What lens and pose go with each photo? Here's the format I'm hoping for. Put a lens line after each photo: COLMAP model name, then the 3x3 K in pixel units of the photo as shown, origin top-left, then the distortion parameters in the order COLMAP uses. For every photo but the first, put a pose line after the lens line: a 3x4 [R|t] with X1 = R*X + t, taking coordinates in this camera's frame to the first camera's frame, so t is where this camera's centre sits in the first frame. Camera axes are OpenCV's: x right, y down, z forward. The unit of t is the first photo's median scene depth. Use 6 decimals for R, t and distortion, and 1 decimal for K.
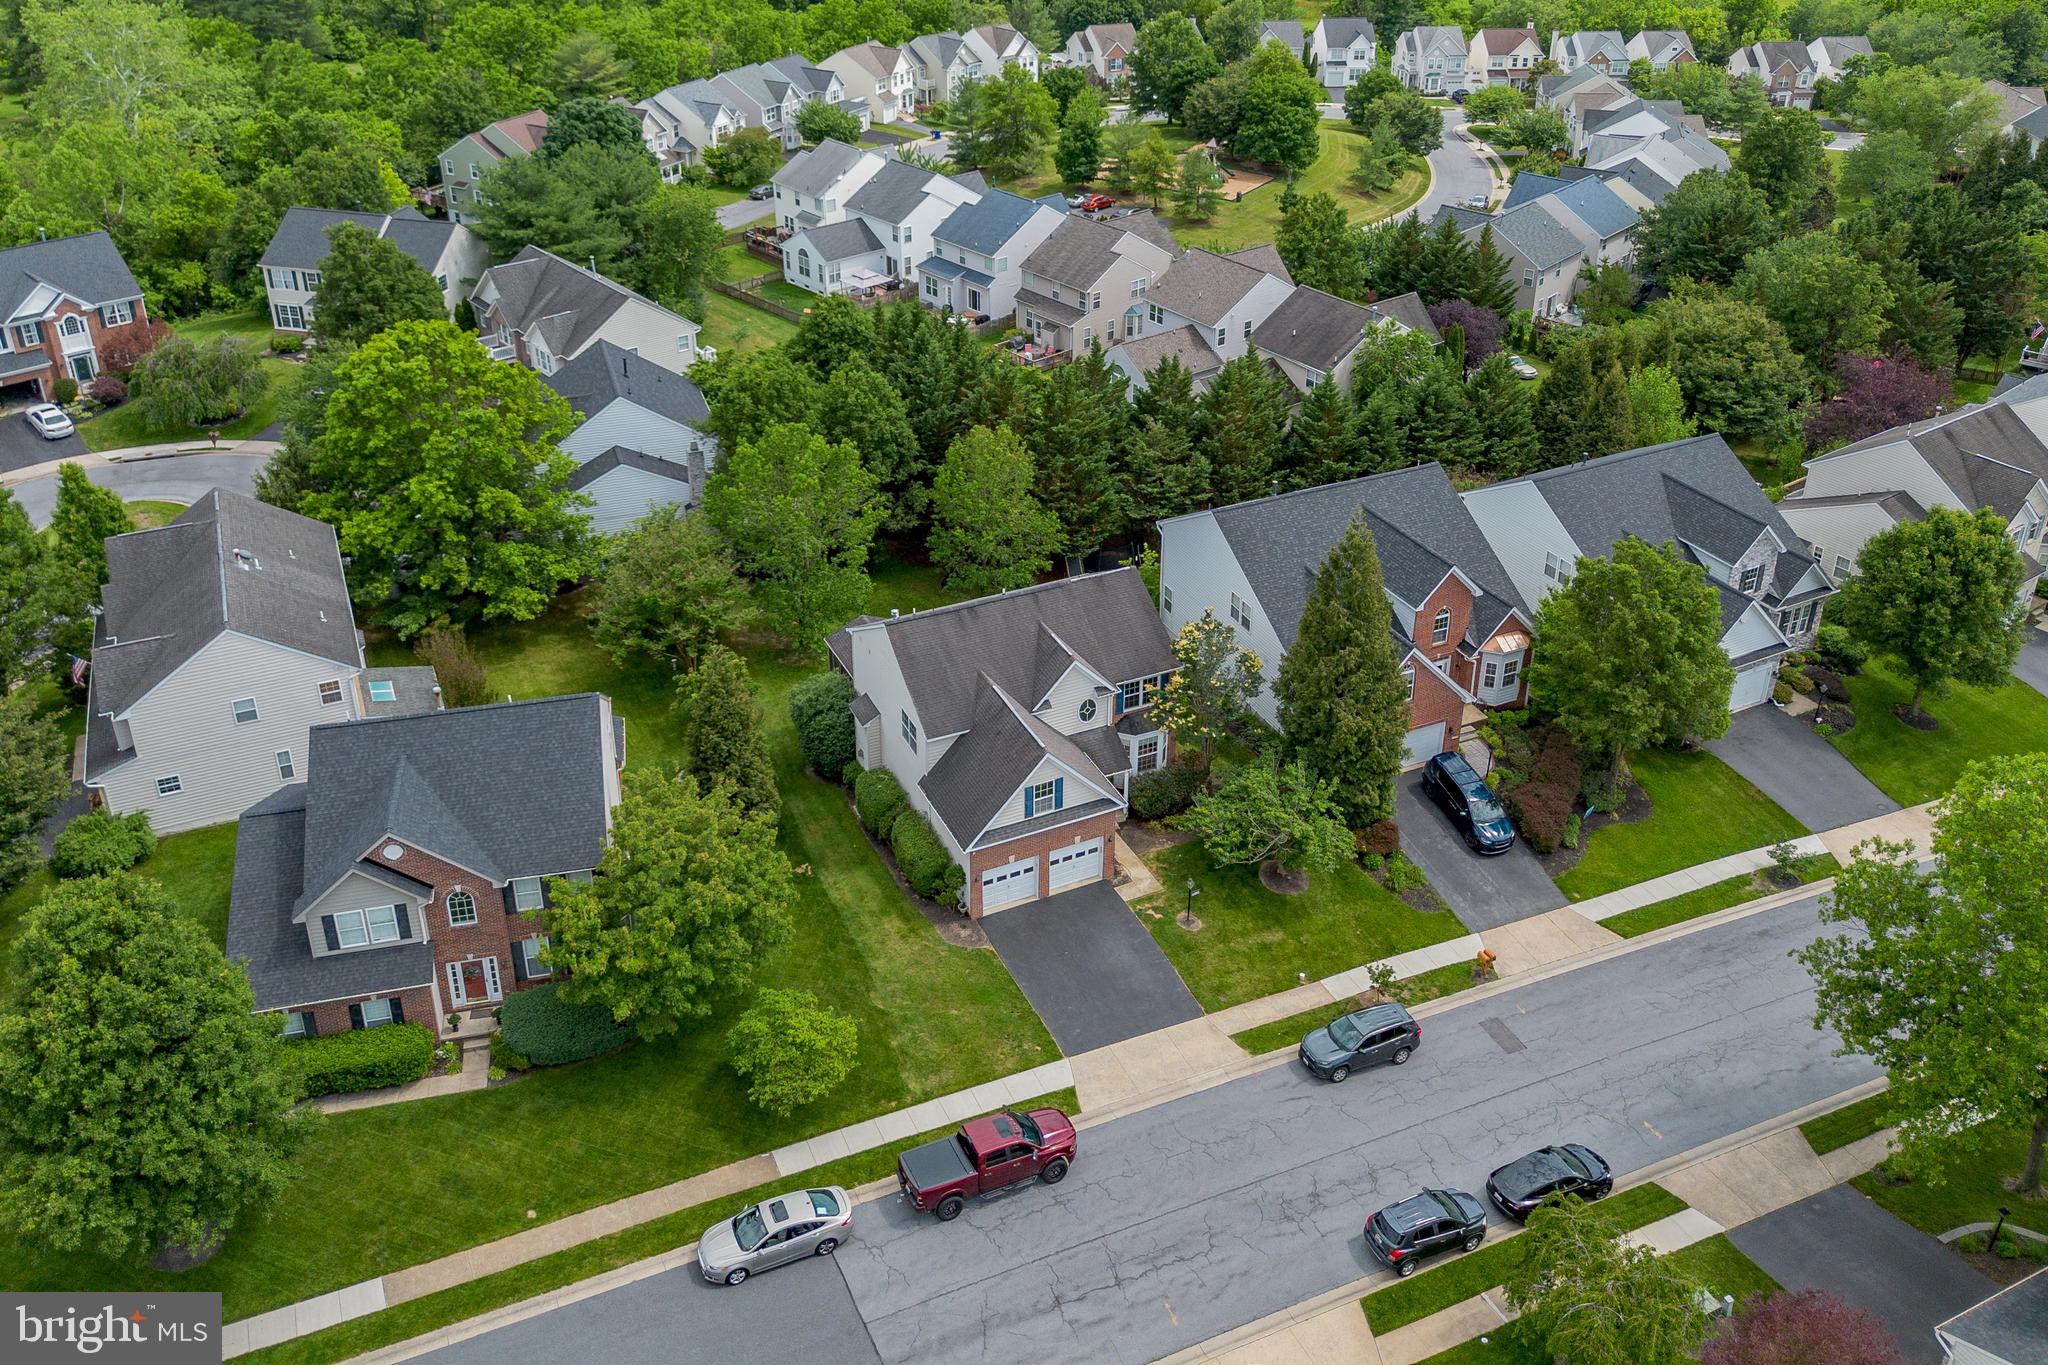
lens RADIAL K [[1682.5, 0, 1056.8], [0, 1682.5, 475.4], [0, 0, 1]] dist [0.072087, -0.077000]
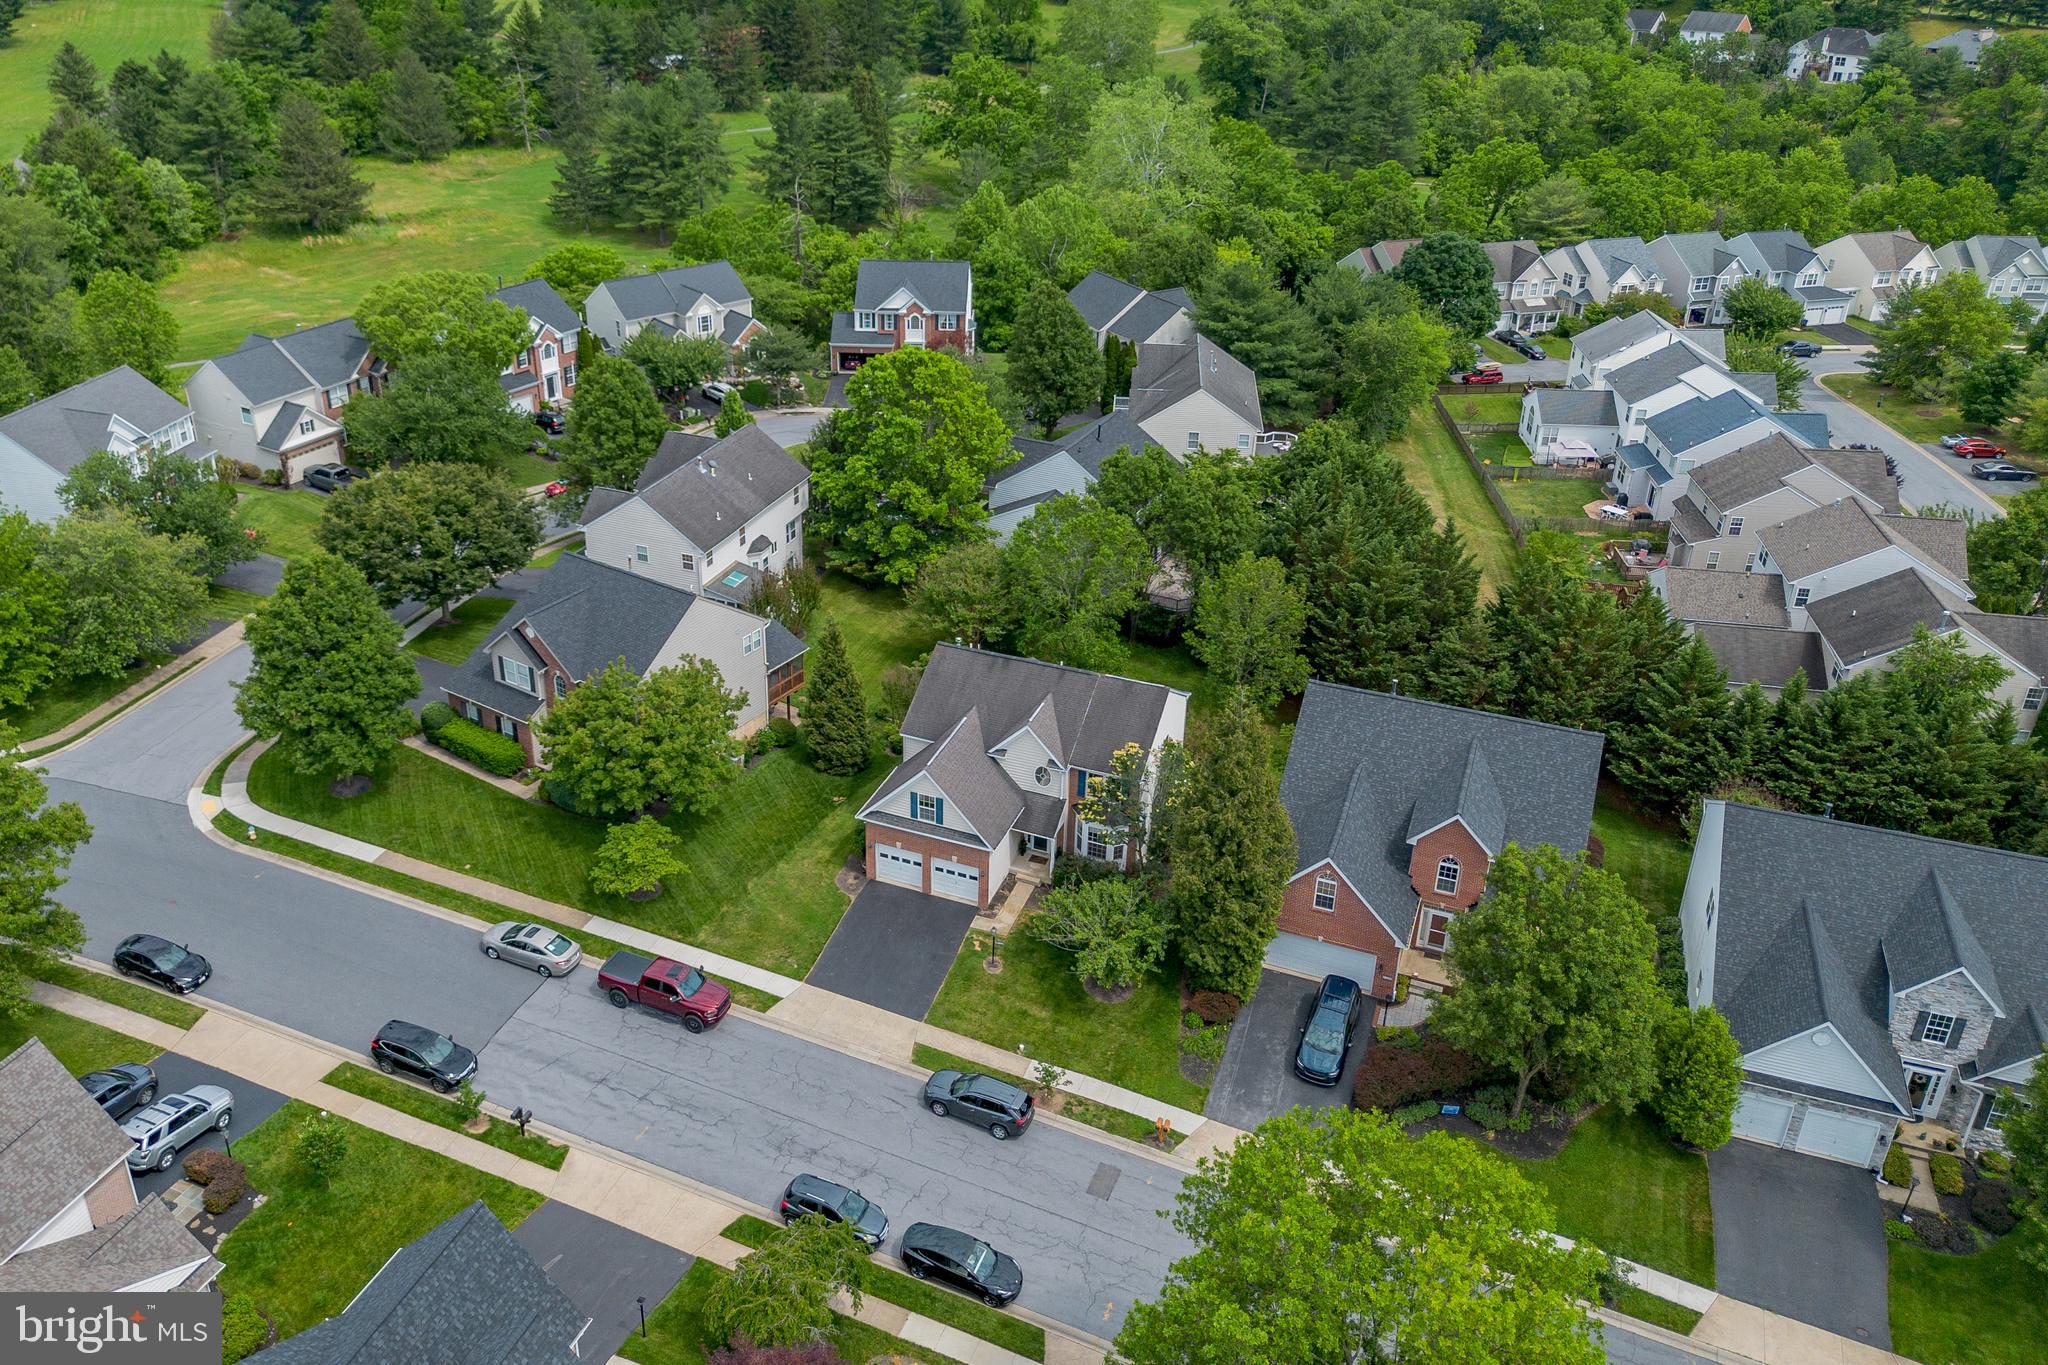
lens RADIAL K [[1608.8, 0, 911.3], [0, 1608.8, 614.8], [0, 0, 1]] dist [0.089868, -0.099058]
pose [[0.655434, 0.326353, -0.681102, 0.603986], [-0.314399, 0.937867, 0.146833, -0.086295], [0.686703, 0.117898, 0.717314, 0.128178]]
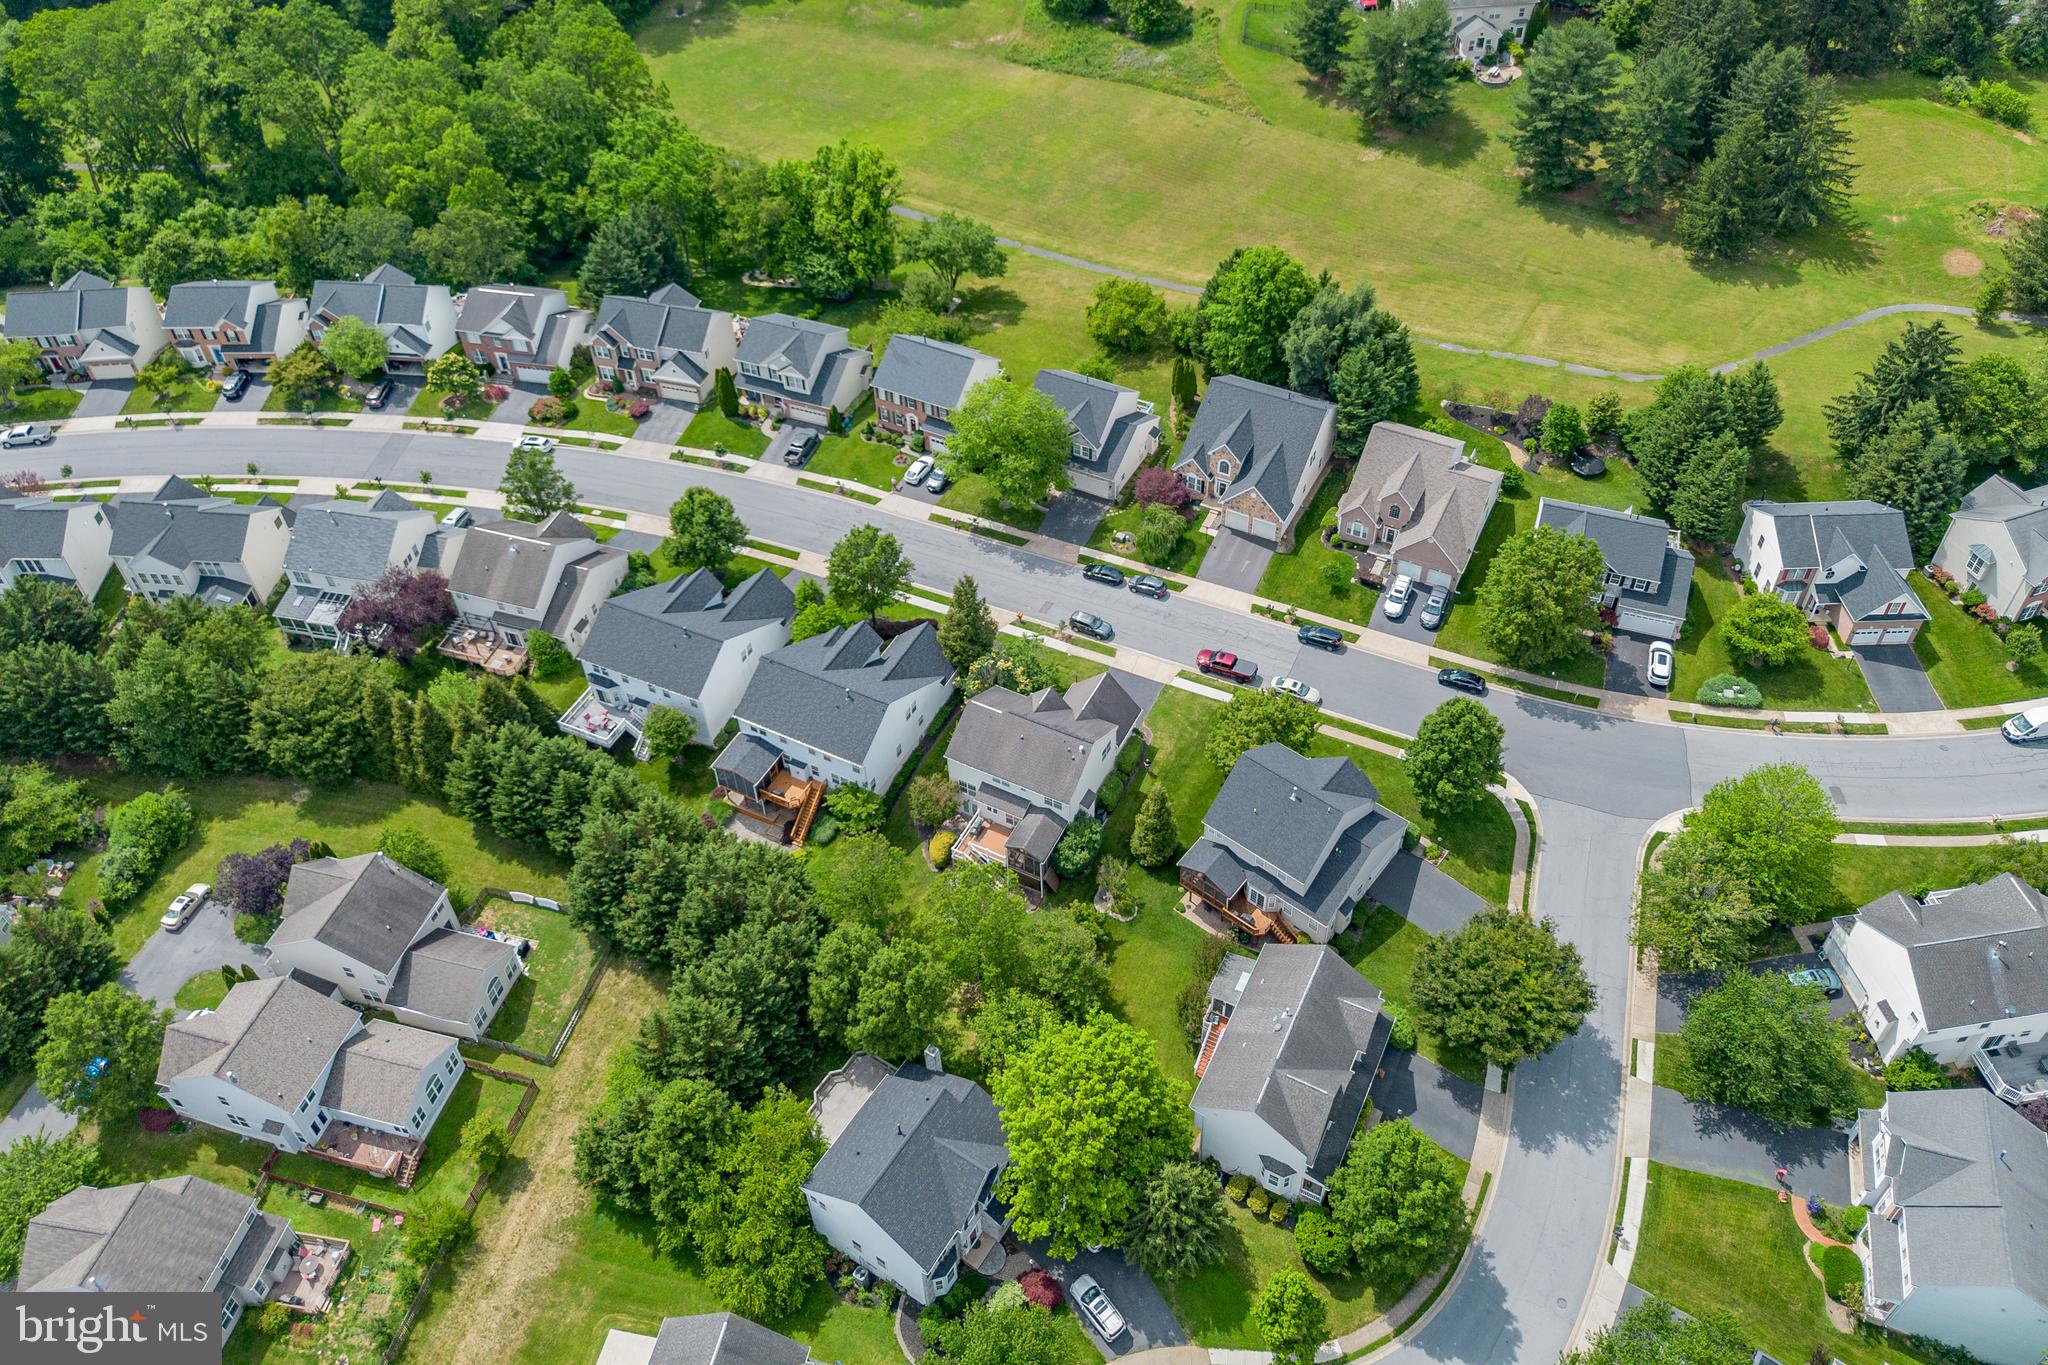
lens RADIAL K [[1546.9, 0, 1085.2], [0, 1546.9, 546.1], [0, 0, 1]] dist [0.073226, -0.077037]
pose [[-0.618877, -0.535341, 0.574806, -0.936228], [0.327542, 0.489241, 0.808306, -1.388195], [-0.713939, 0.688515, -0.127433, 0.969619]]
